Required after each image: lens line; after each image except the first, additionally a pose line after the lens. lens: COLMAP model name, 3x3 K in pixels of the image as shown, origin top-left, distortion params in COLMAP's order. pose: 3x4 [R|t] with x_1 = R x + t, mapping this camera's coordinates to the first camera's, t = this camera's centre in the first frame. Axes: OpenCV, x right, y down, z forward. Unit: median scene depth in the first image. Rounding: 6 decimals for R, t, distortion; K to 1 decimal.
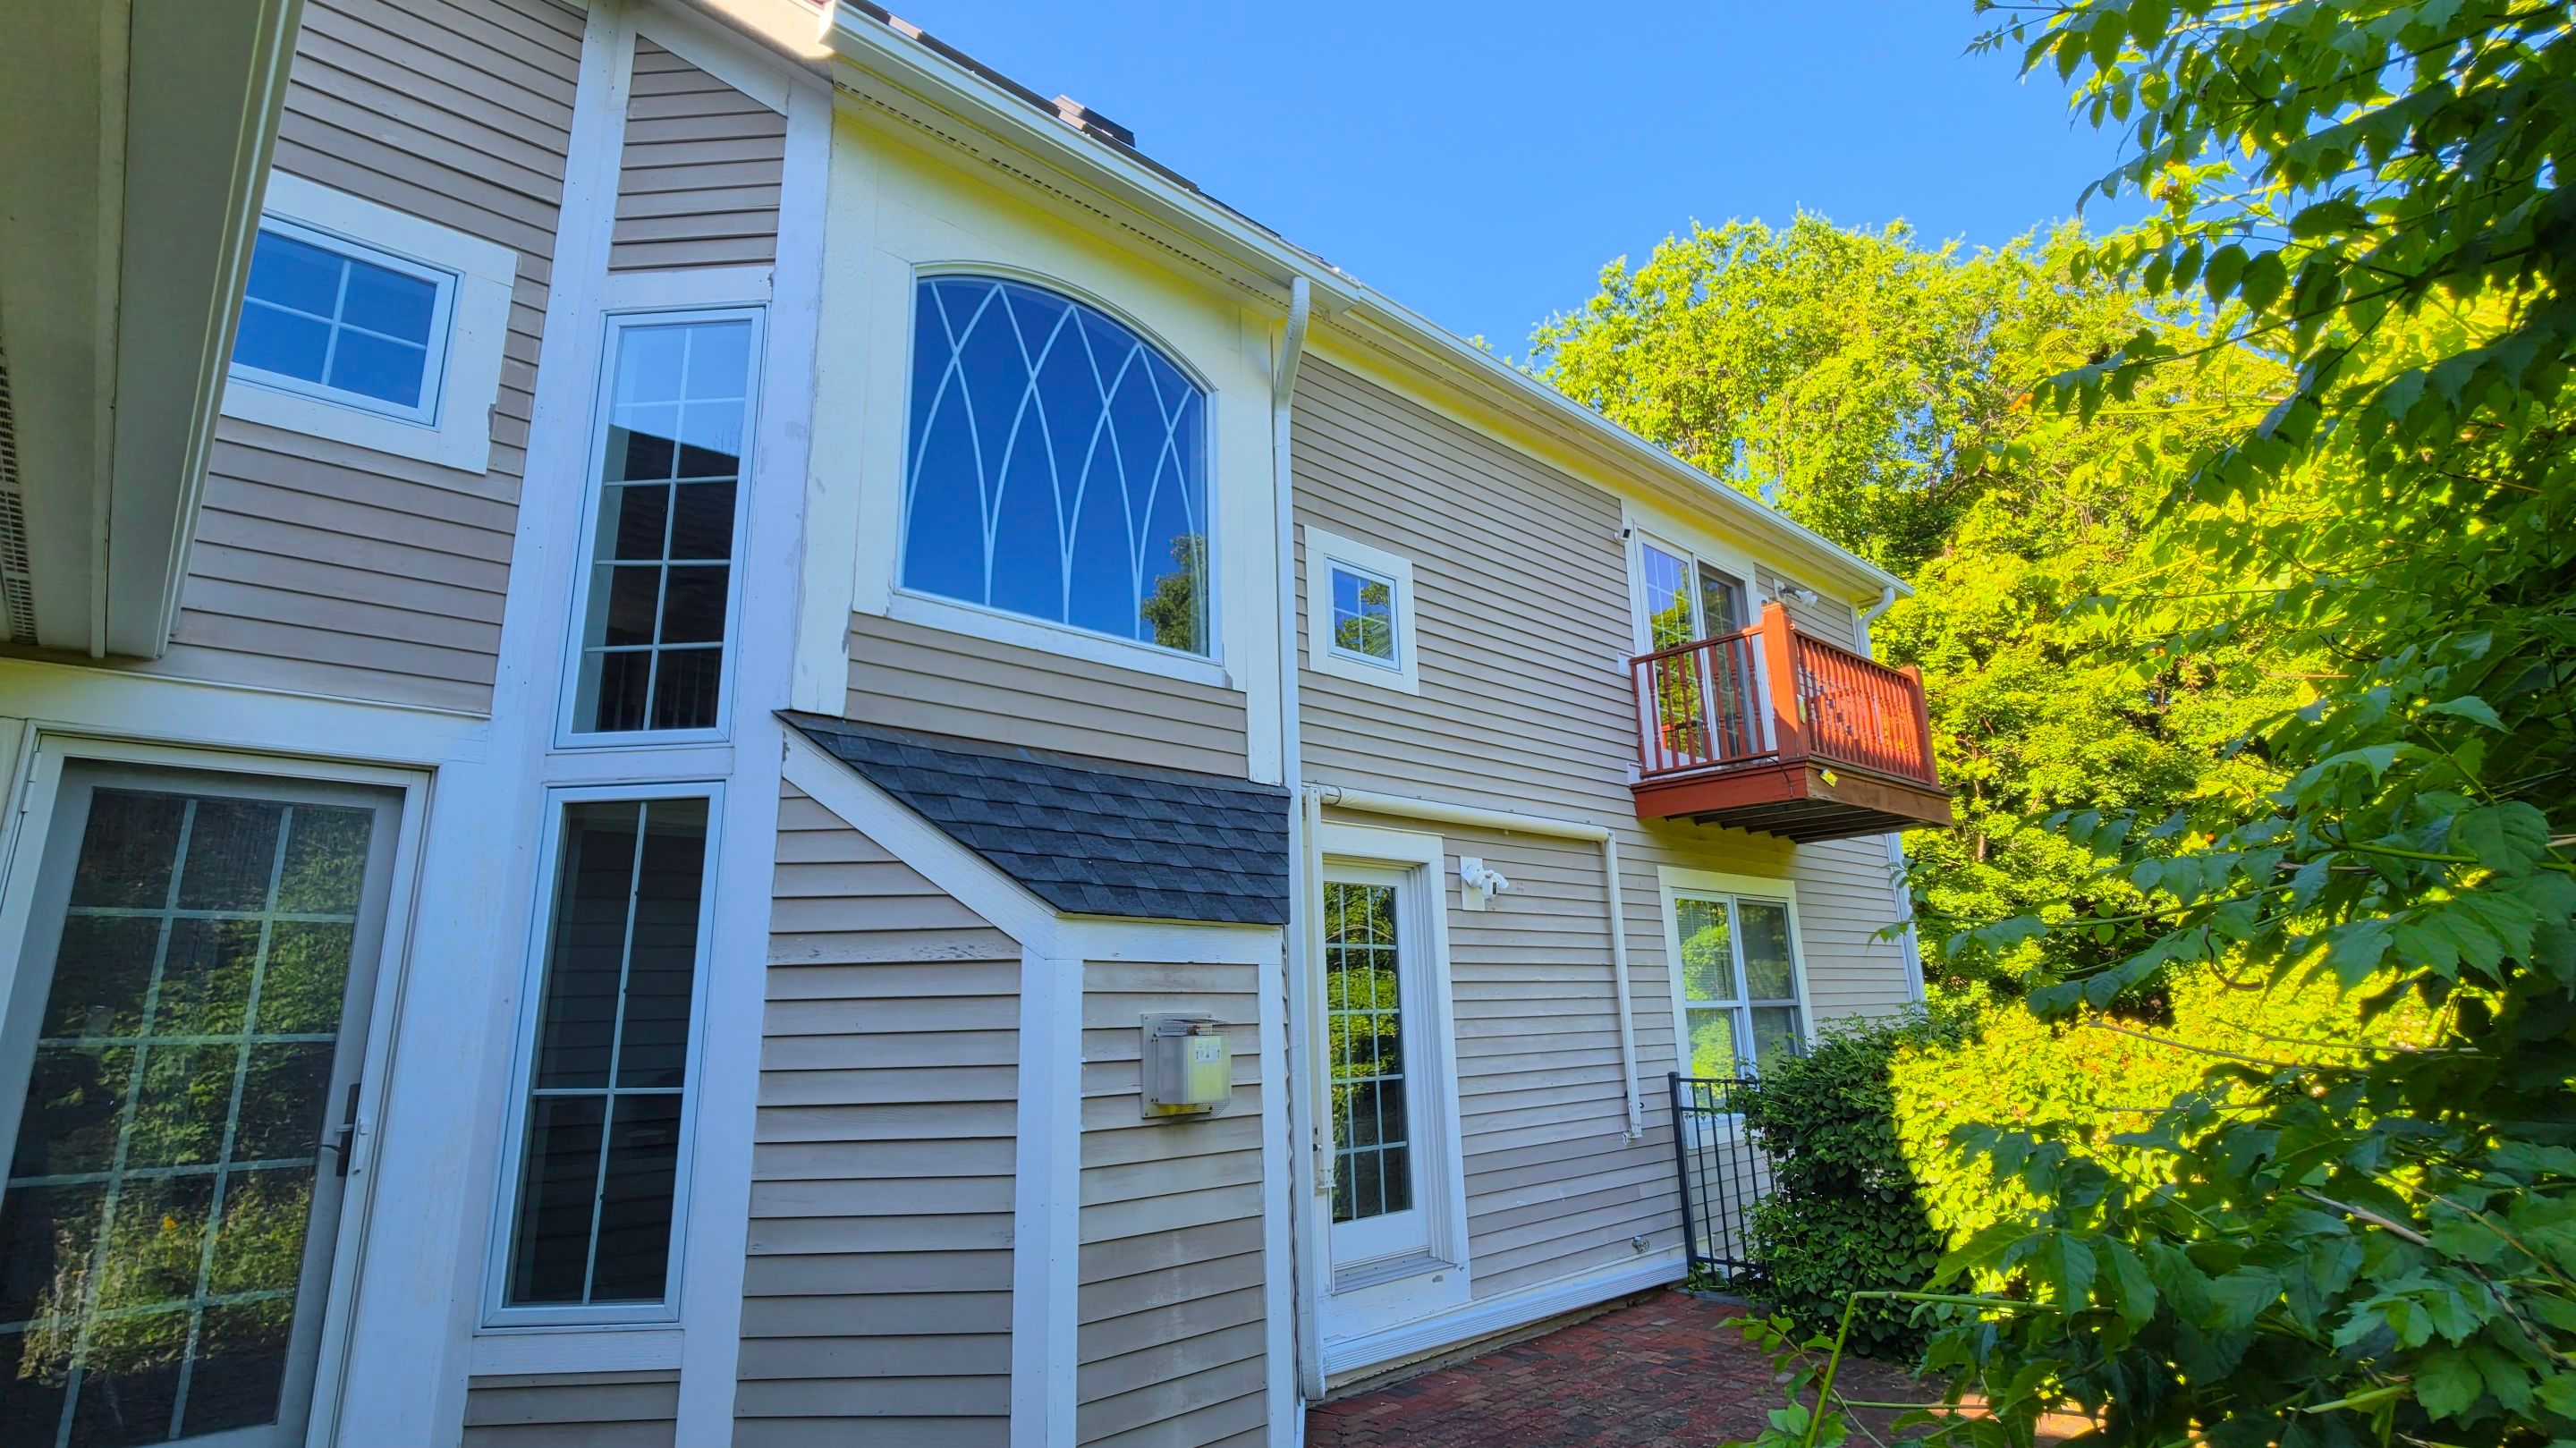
lens RADIAL K [[1253.8, 0, 1309.3], [0, 1253.8, 705.3], [0, 0, 1]] dist [-0.002071, 0.000277]
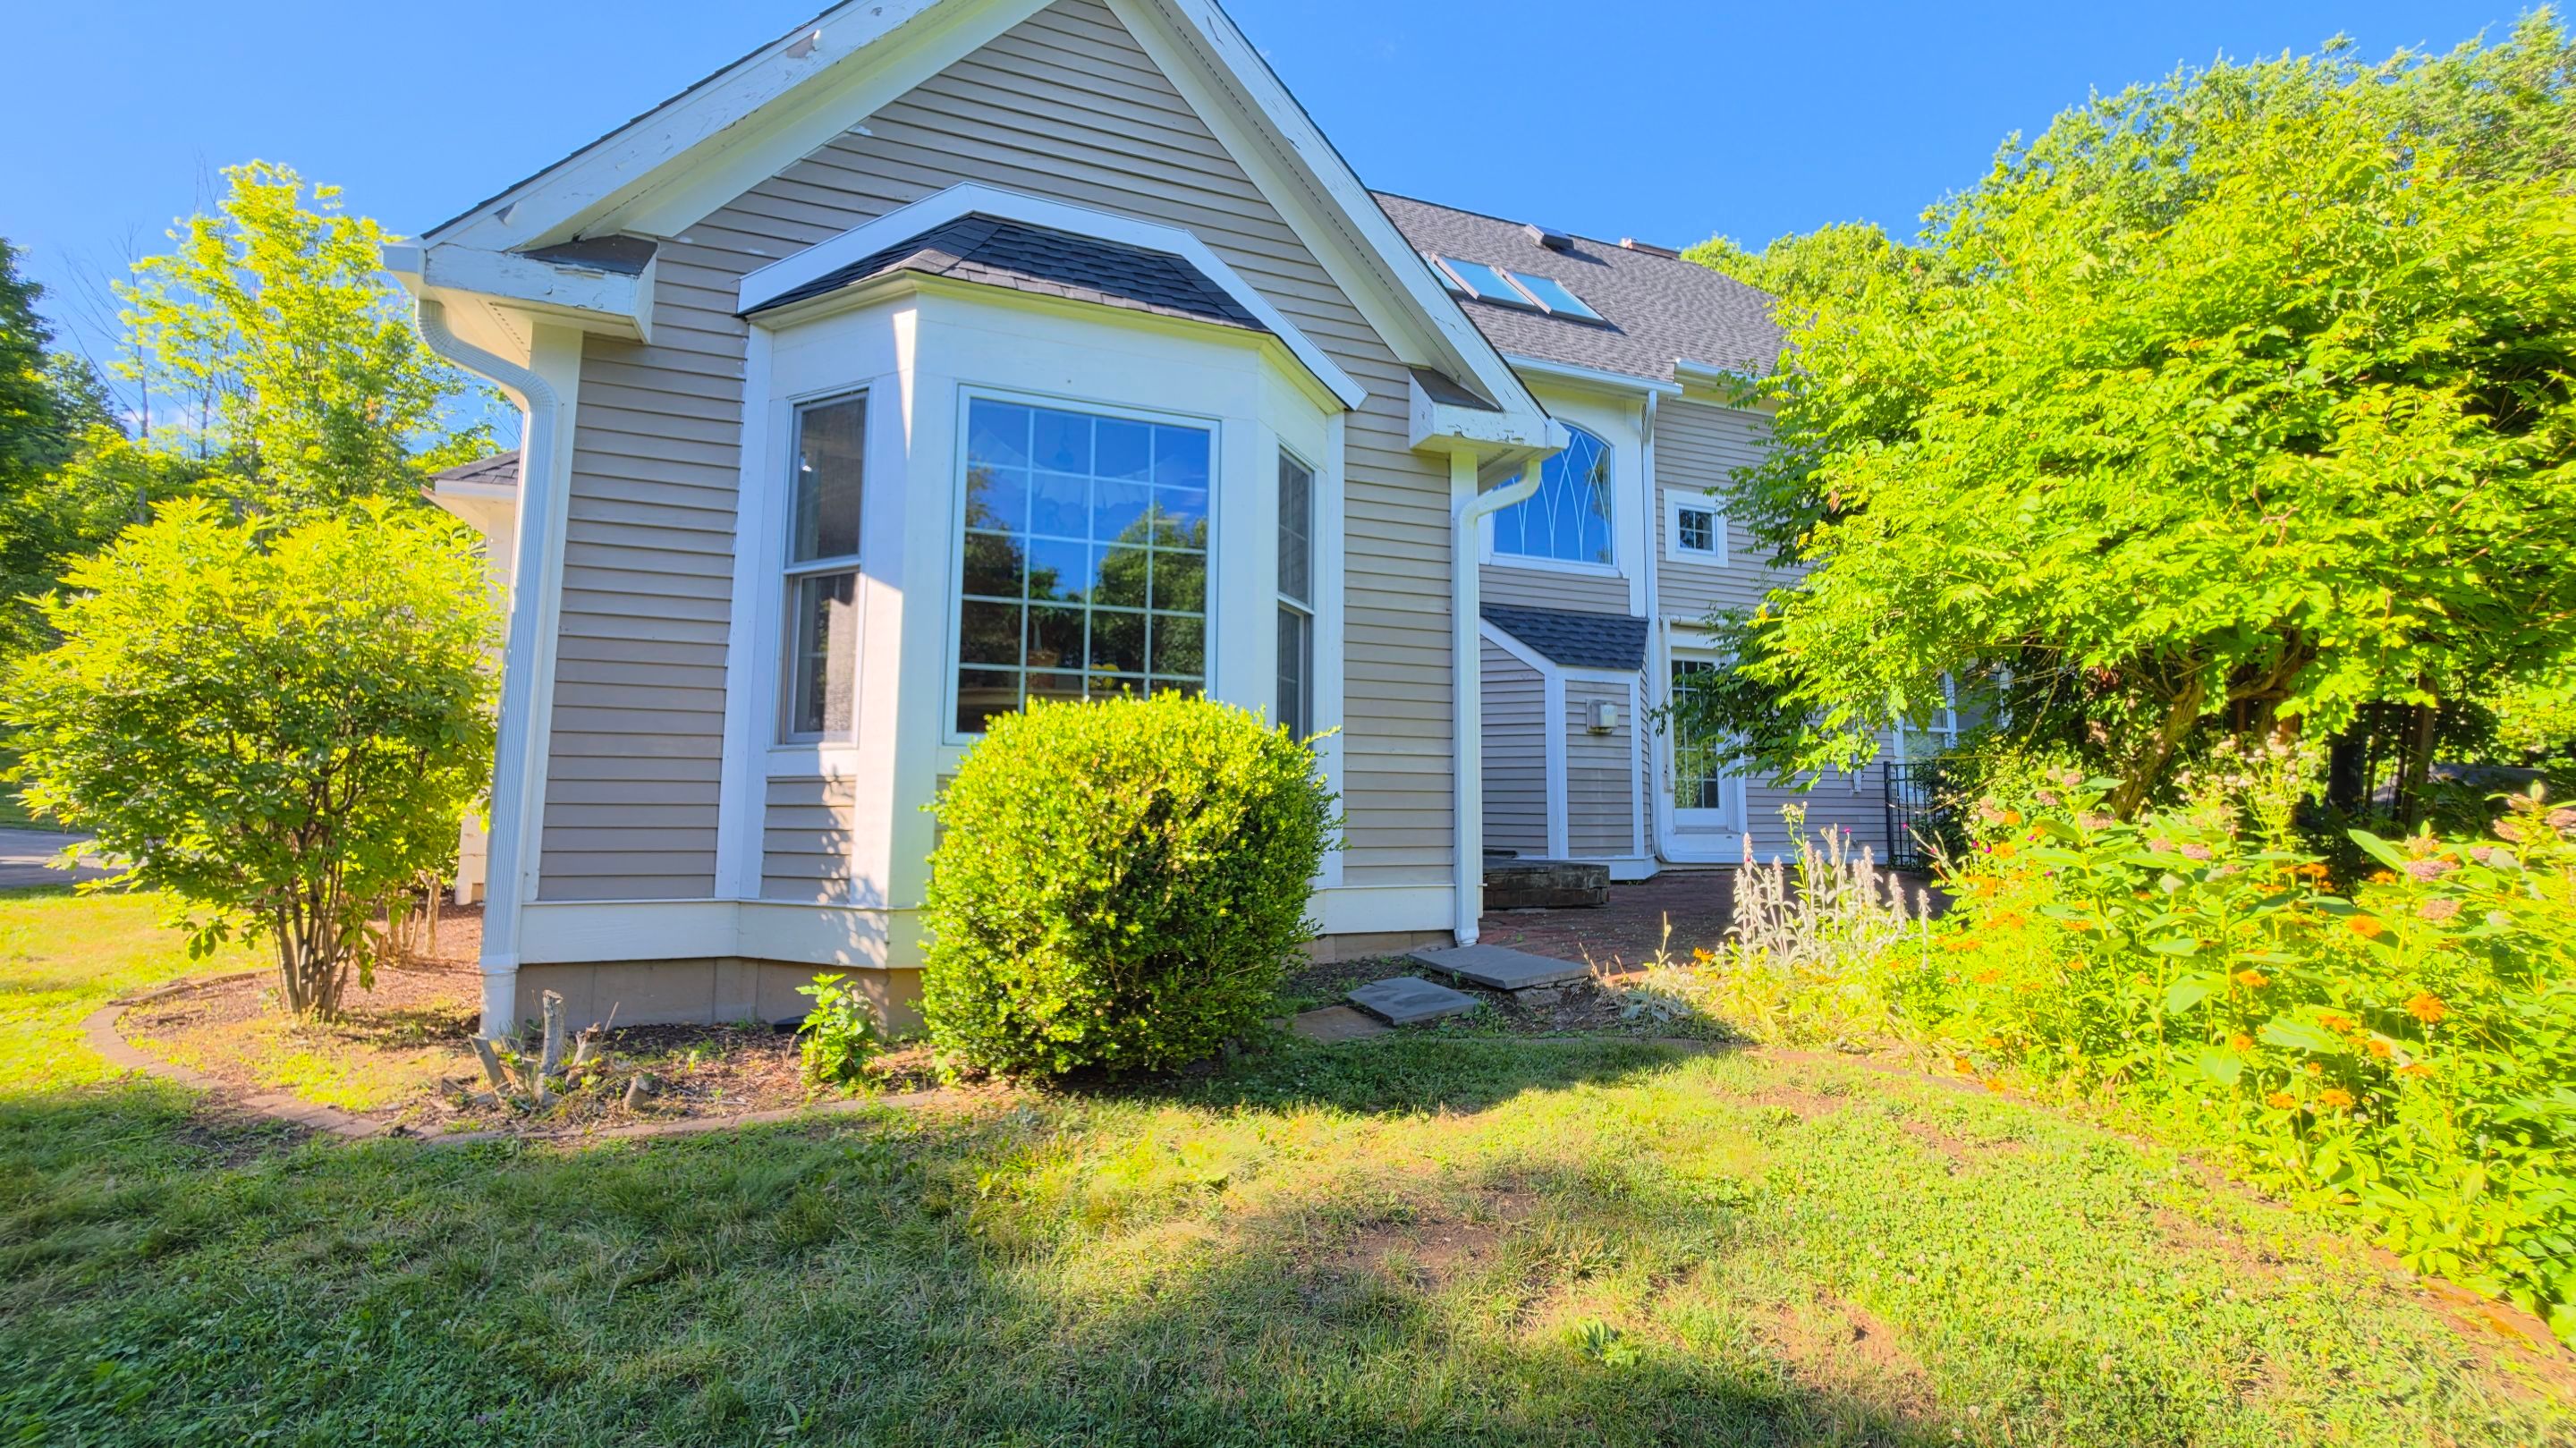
lens RADIAL K [[1040.8, 0, 1284.7], [0, 1040.8, 714.8], [0, 0, 1]] dist [0.012753, 0.000042]
pose [[0.913487, 0.002160, -0.406863, 0.146446], [0.063636, 0.986921, 0.148114, -0.082943], [0.401861, -0.161191, 0.901402, -1.012053]]
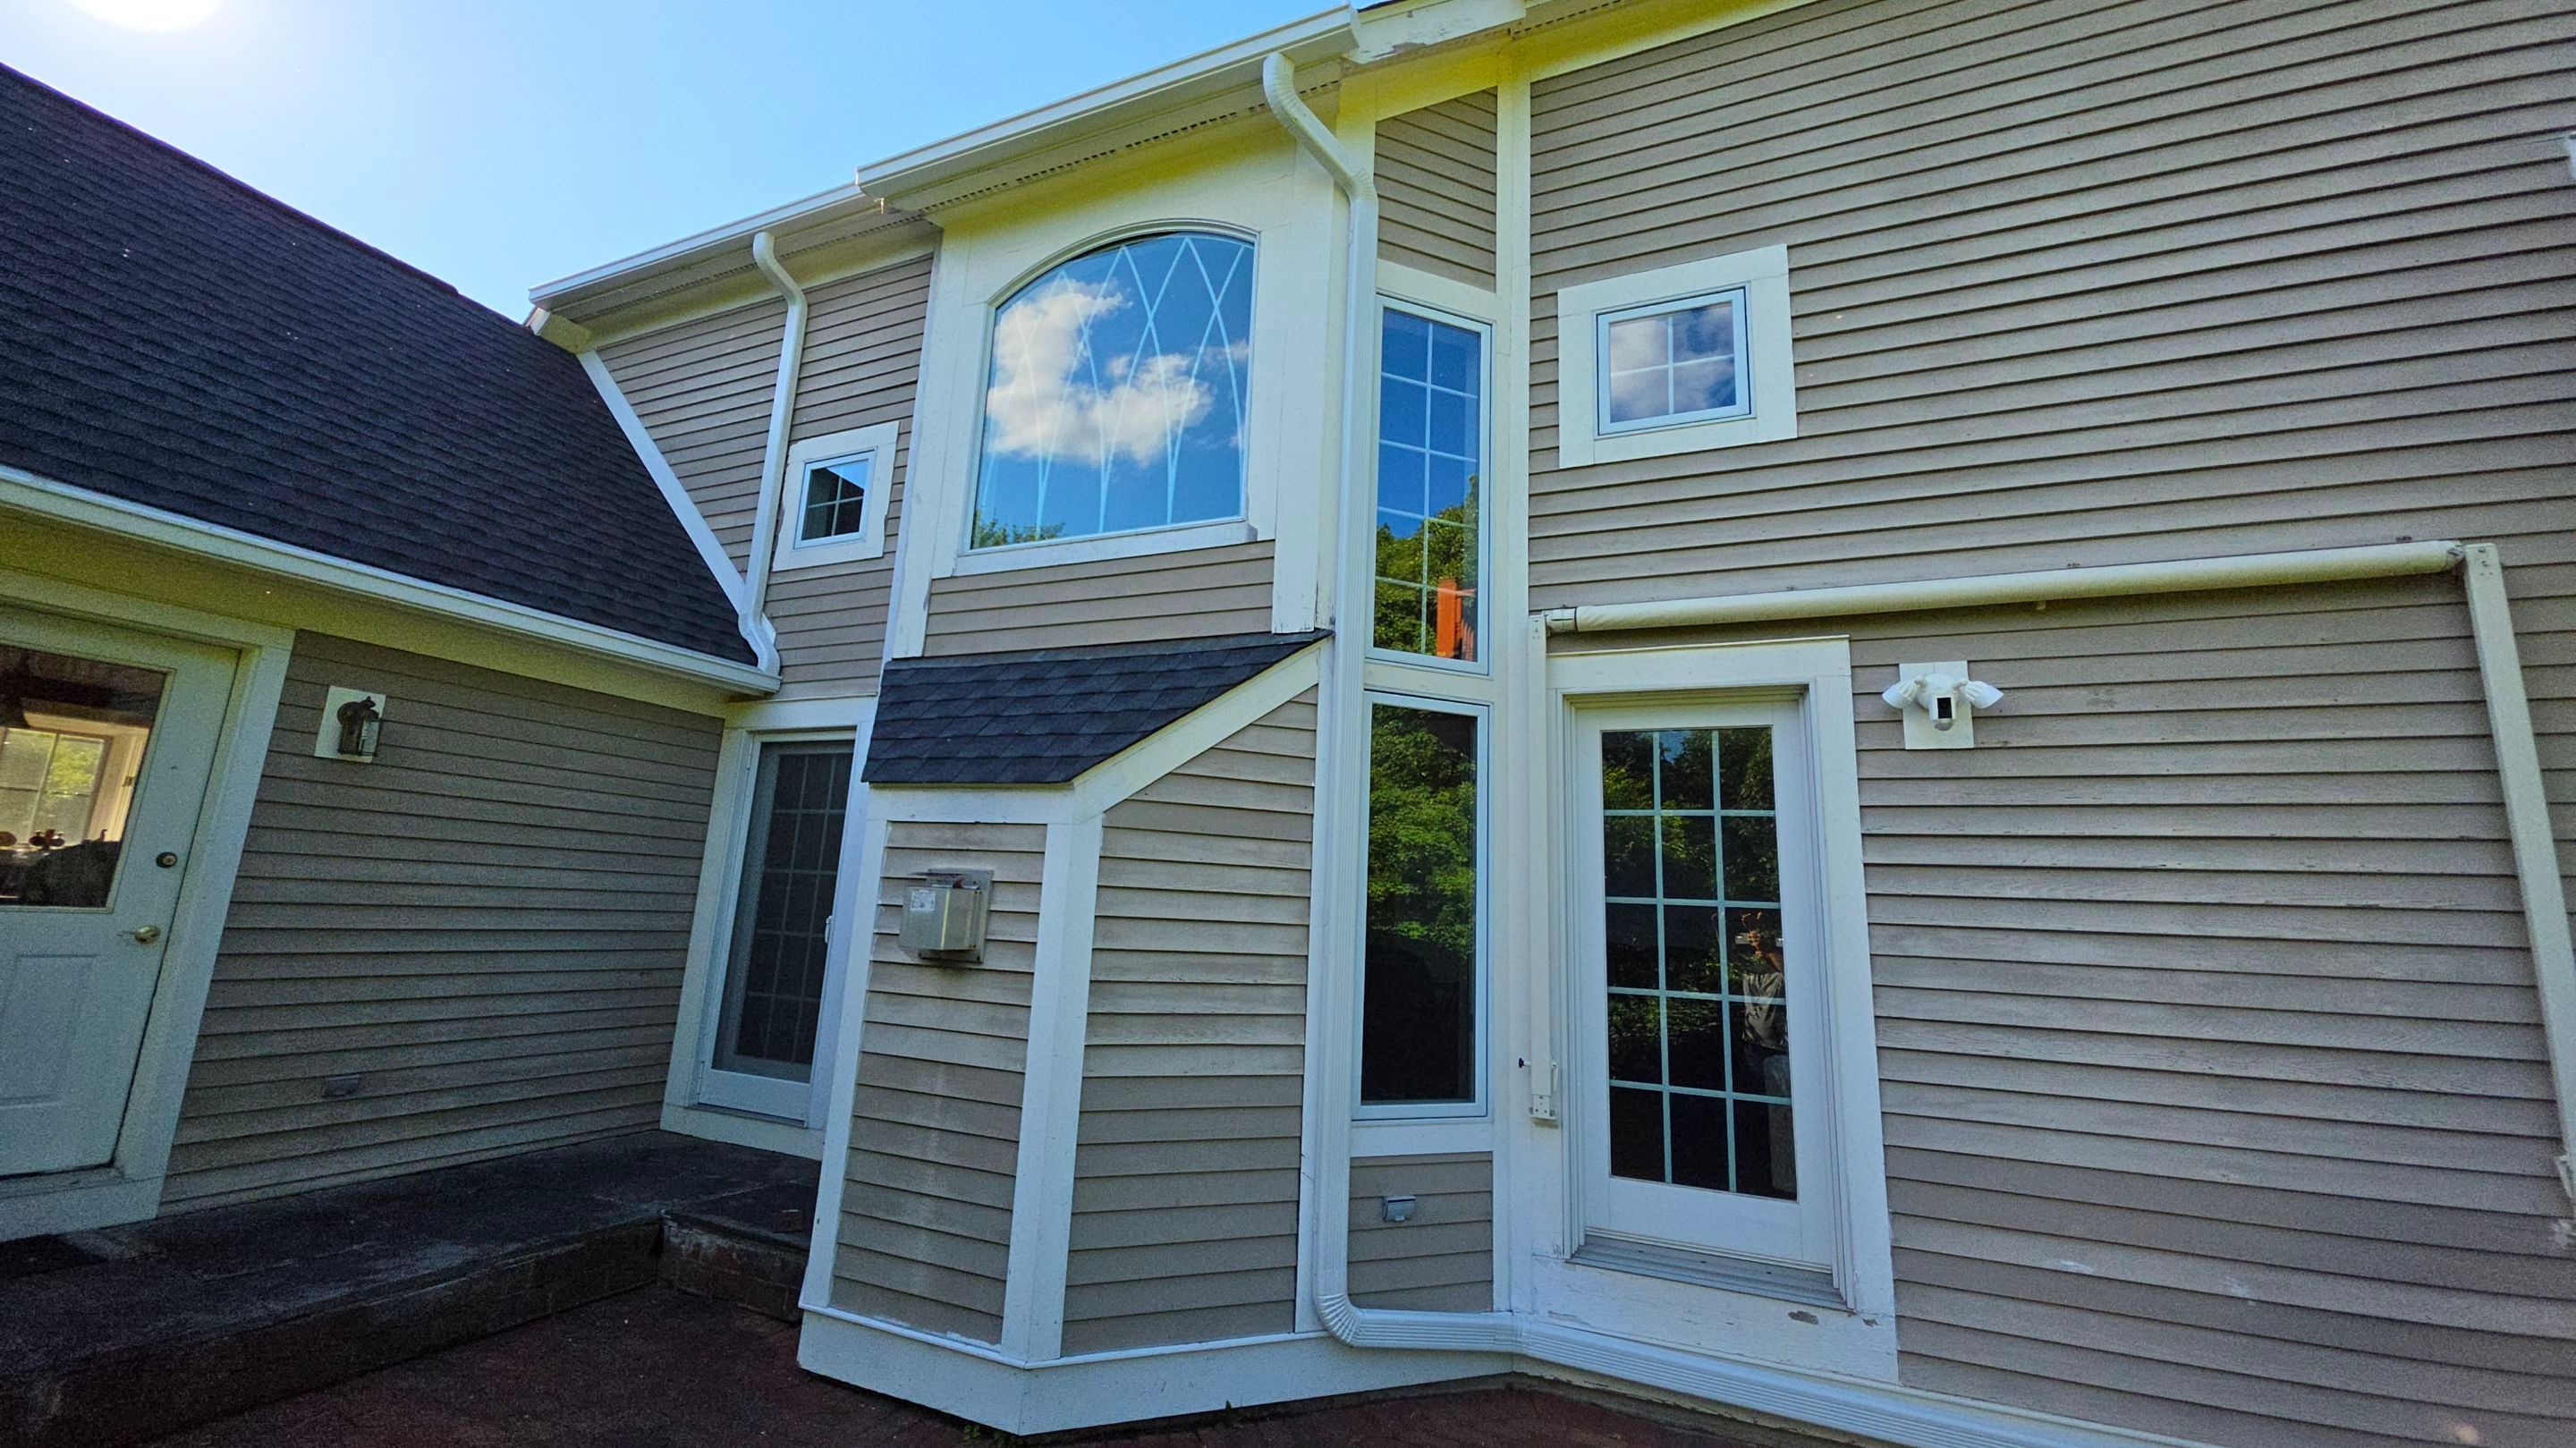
lens RADIAL K [[1040.8, 0, 1284.7], [0, 1040.8, 714.8], [0, 0, 1]] dist [0.012753, 0.000042]
pose [[0.368271, -0.127286, -0.920964, 0.586924], [0.173869, 0.982536, -0.066269, 0.154503], [0.913316, -0.135722, 0.383971, 0.641357]]
